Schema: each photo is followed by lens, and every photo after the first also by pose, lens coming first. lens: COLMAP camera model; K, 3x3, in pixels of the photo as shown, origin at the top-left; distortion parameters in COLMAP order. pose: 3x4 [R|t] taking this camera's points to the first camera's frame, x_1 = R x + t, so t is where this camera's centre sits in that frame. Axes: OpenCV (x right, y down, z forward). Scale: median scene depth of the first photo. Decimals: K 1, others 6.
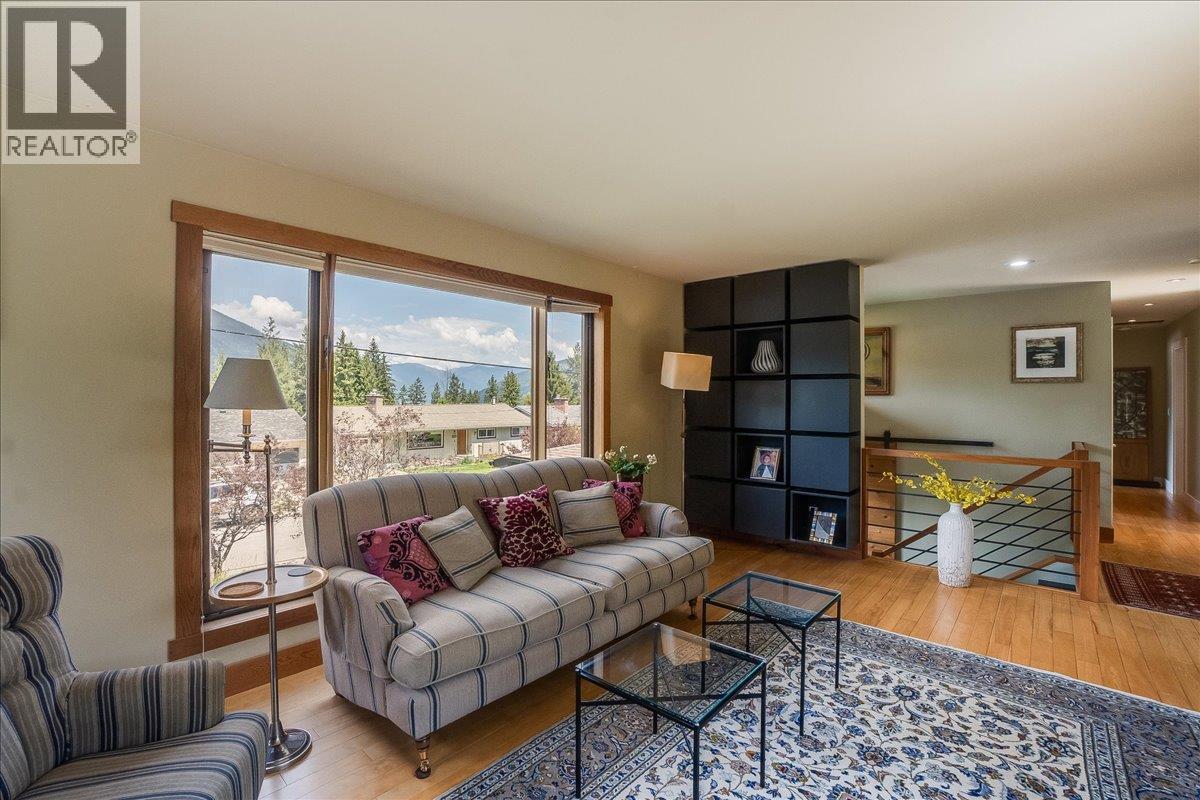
lens RADIAL K [[526.6, 0, 592.6], [0, 526.6, 397.3], [0, 0, 1]] dist [-0.062783, 0.021839]
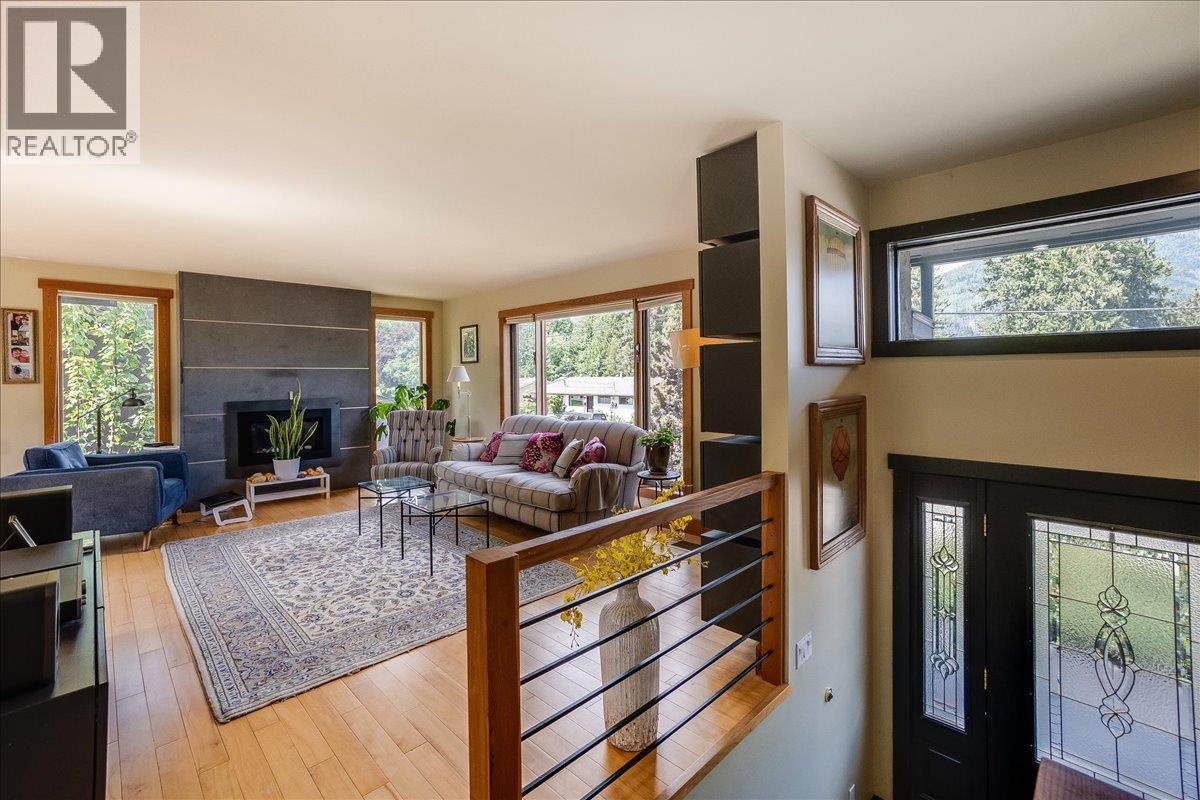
lens RADIAL K [[520.3, 0, 600.6], [0, 520.3, 376.3], [0, 0, 1]] dist [-0.050818, 0.021662]
pose [[-0.053262, -0.003322, -0.998575, 2.194555], [0.007762, 0.999963, -0.003740, 0.011527], [0.998550, -0.007950, -0.053235, 1.792035]]
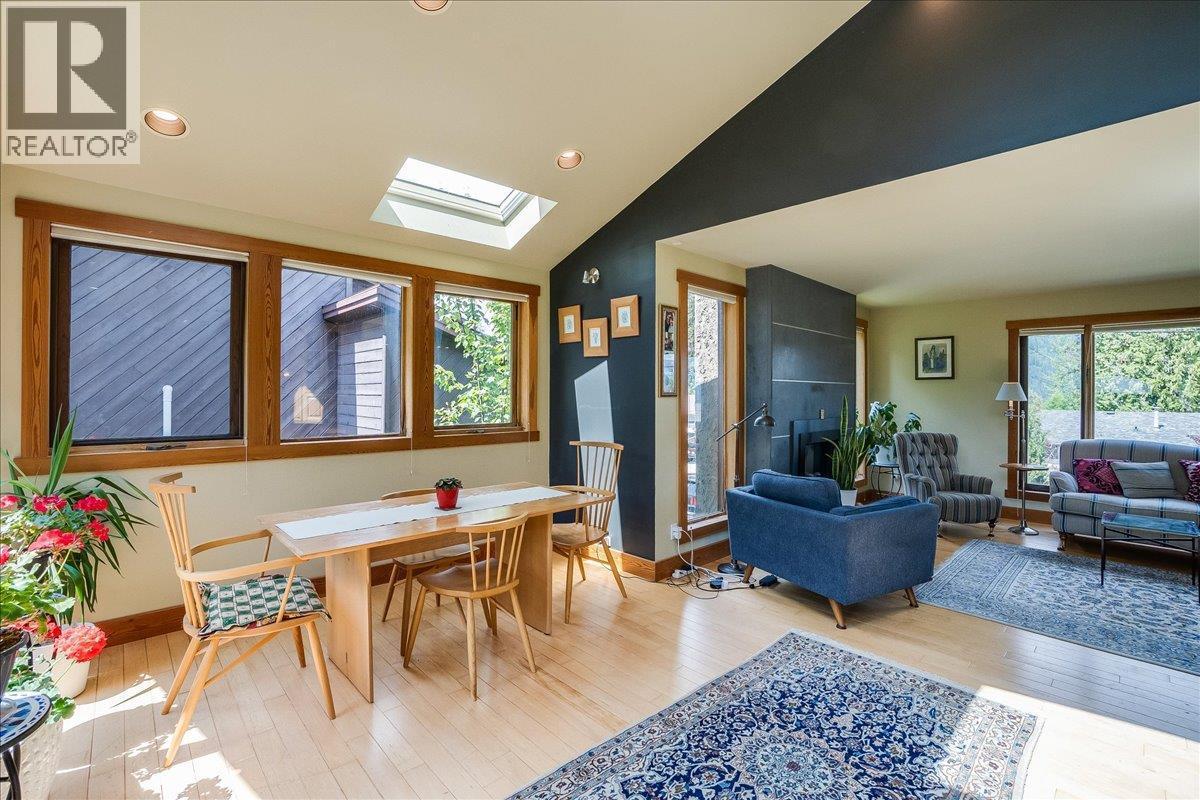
lens RADIAL K [[526.6, 0, 592.6], [0, 526.6, 397.3], [0, 0, 1]] dist [-0.062783, 0.021839]
pose [[-0.089824, 0.004760, -0.995946, 2.020331], [-0.007264, 0.999959, 0.005435, 0.009332], [0.995931, 0.007723, -0.089785, -0.907802]]
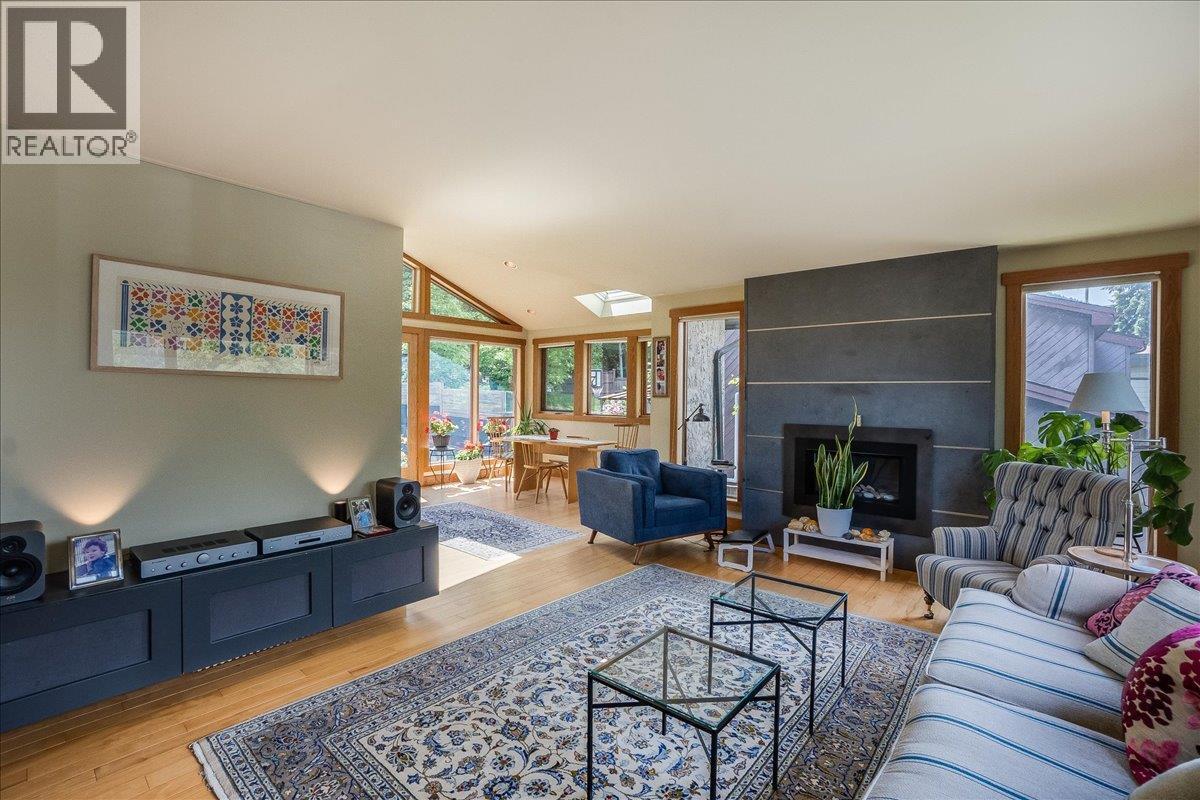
lens RADIAL K [[526.6, 0, 592.6], [0, 526.6, 397.3], [0, 0, 1]] dist [-0.062783, 0.021839]
pose [[-0.999743, -0.013169, -0.018466, 0.566090], [-0.013283, 0.999893, 0.006072, 0.002719], [0.018384, 0.006315, -0.999811, 1.960623]]
